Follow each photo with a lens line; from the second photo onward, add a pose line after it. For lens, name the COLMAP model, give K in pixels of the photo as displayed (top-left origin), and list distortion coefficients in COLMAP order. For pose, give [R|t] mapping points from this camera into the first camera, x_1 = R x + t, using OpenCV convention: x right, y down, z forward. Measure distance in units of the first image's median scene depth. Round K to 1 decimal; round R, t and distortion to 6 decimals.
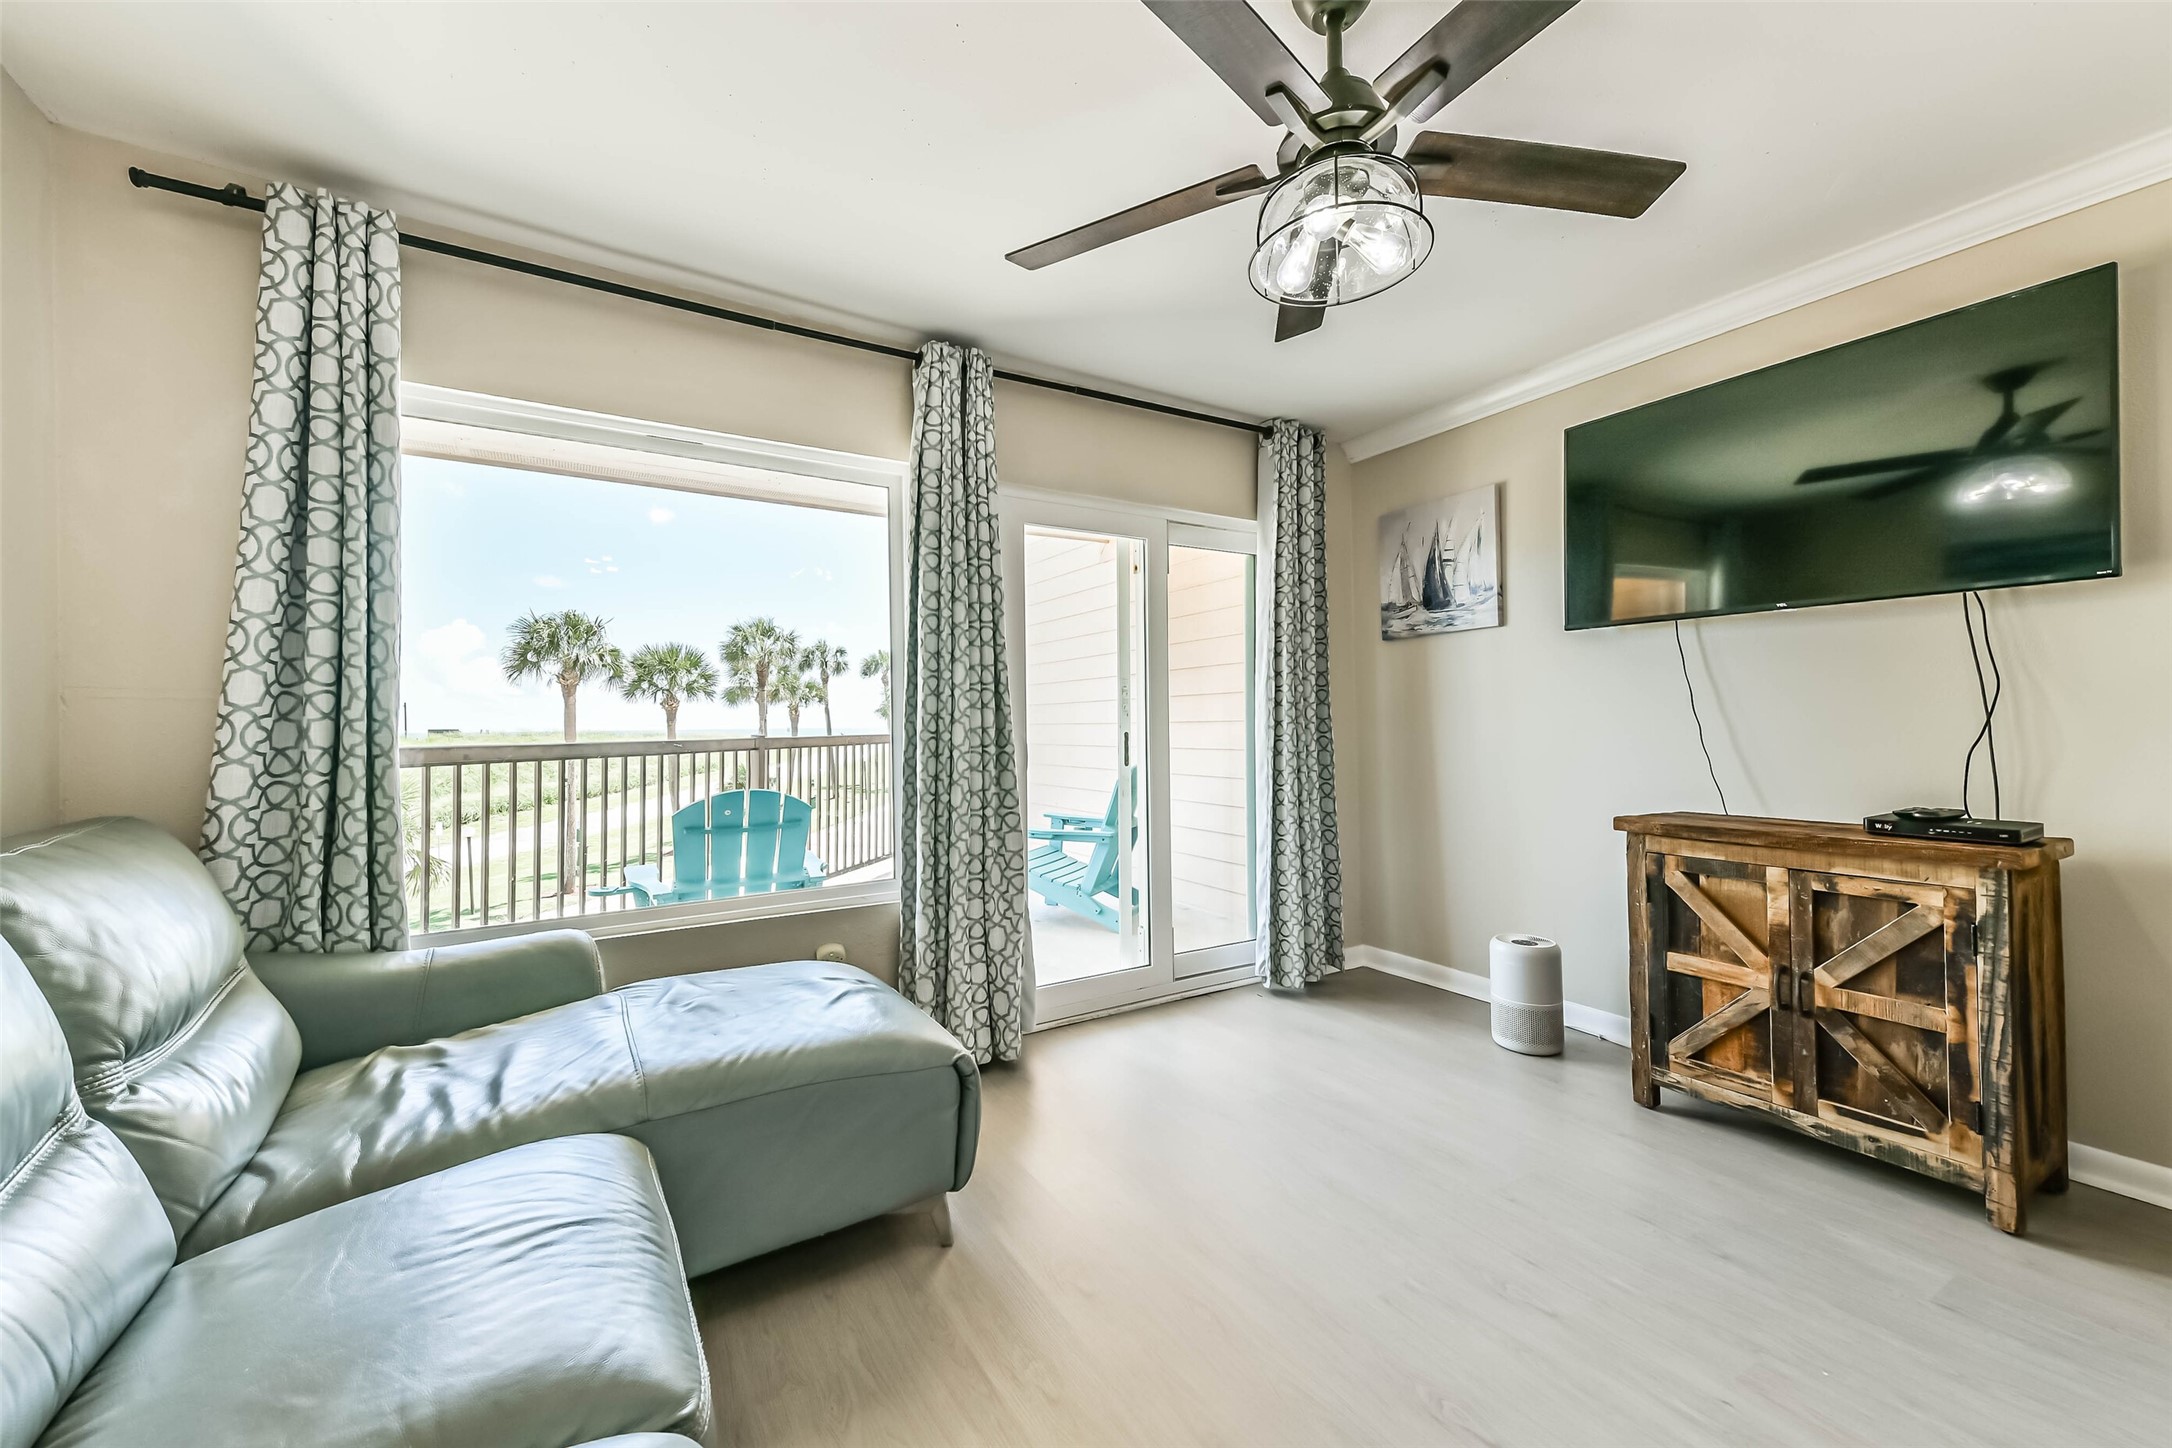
lens RADIAL K [[842.1, 0, 1106.7], [0, 842.1, 719.8], [0, 0, 1]] dist [0.007388, -0.001307]
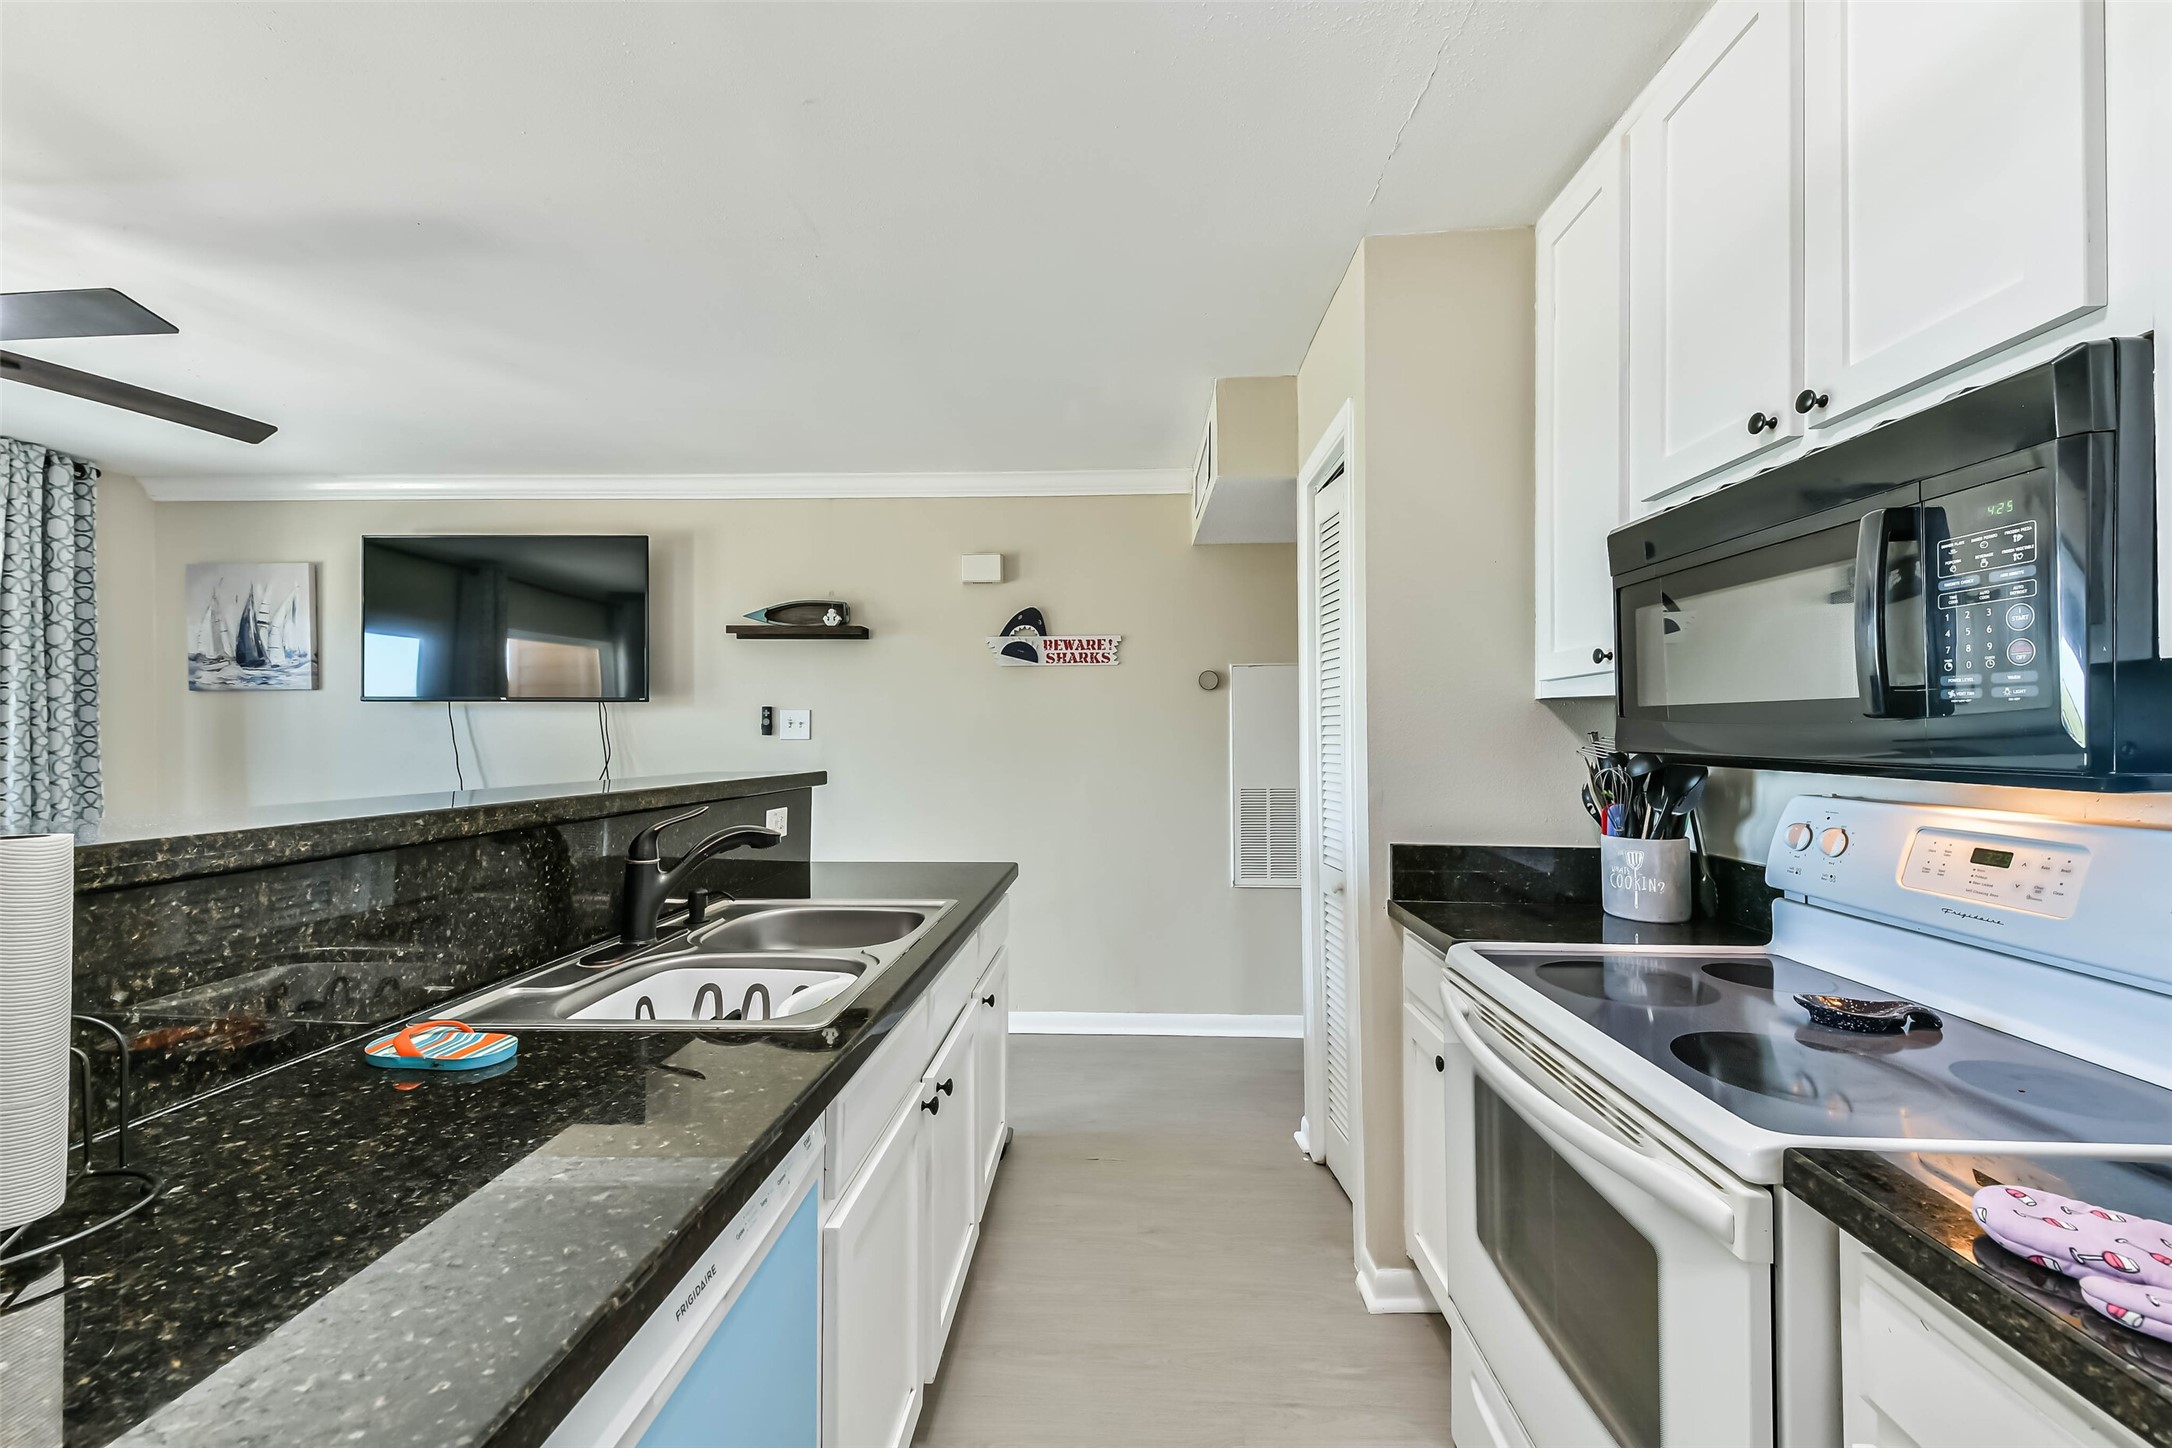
lens RADIAL K [[842.1, 0, 1103.5], [0, 842.1, 736.4], [0, 0, 1]] dist [0.007388, -0.001307]
pose [[0.554718, 0.019190, 0.831817, 0.104457], [-0.010027, 0.999816, -0.016379, -0.037832], [-0.831978, 0.000745, 0.554808, -0.458345]]
